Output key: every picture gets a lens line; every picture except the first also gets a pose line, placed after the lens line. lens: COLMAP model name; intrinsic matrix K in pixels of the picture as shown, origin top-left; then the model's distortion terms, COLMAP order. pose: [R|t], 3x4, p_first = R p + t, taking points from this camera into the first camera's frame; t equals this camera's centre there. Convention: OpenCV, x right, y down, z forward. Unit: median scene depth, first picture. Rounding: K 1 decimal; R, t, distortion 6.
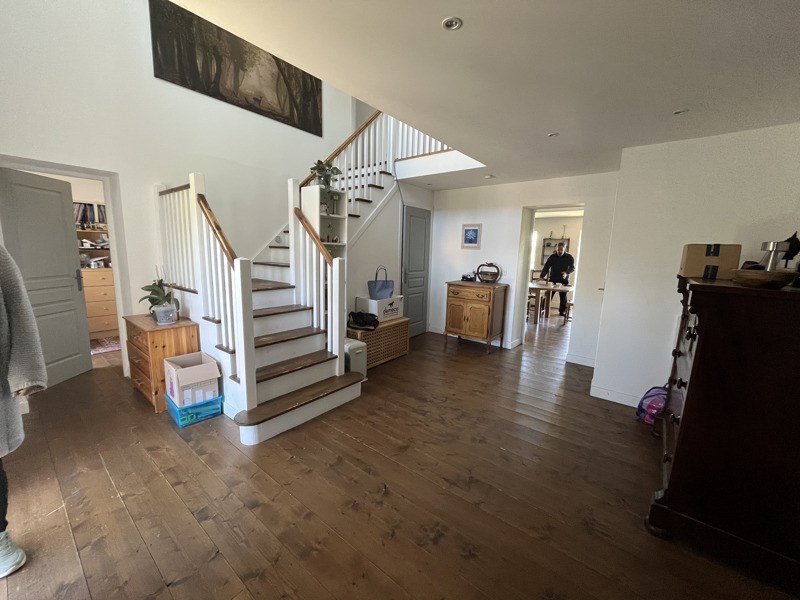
lens RADIAL K [[320.8, 0, 398.9], [0, 320.8, 299.7], [0, 0, 1]] dist [0.000130, 0.000011]
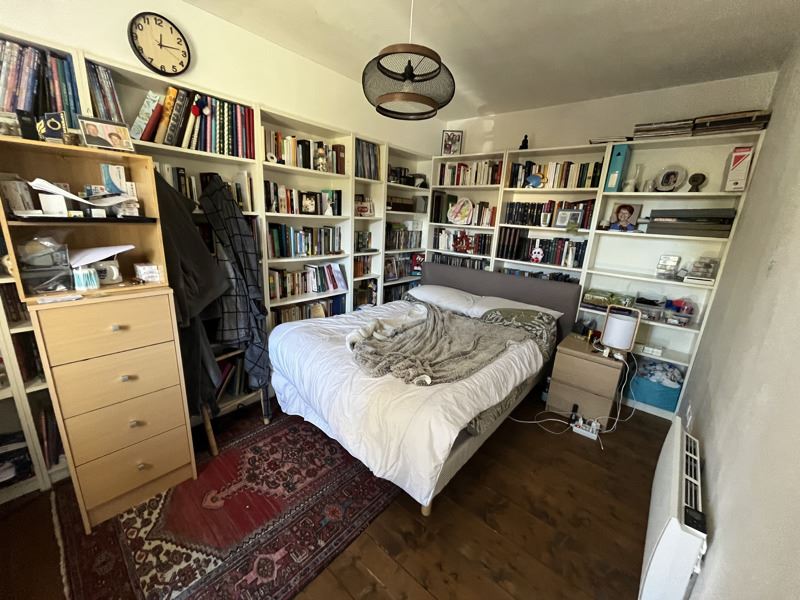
lens RADIAL K [[320.8, 0, 400.1], [0, 320.8, 300.0], [0, 0, 1]] dist [0.000130, 0.000011]
pose [[0.998847, 0.035988, -0.031771, -0.667435], [-0.032403, 0.993739, 0.106926, -0.127489], [0.035420, -0.105773, 0.993759, 0.729367]]
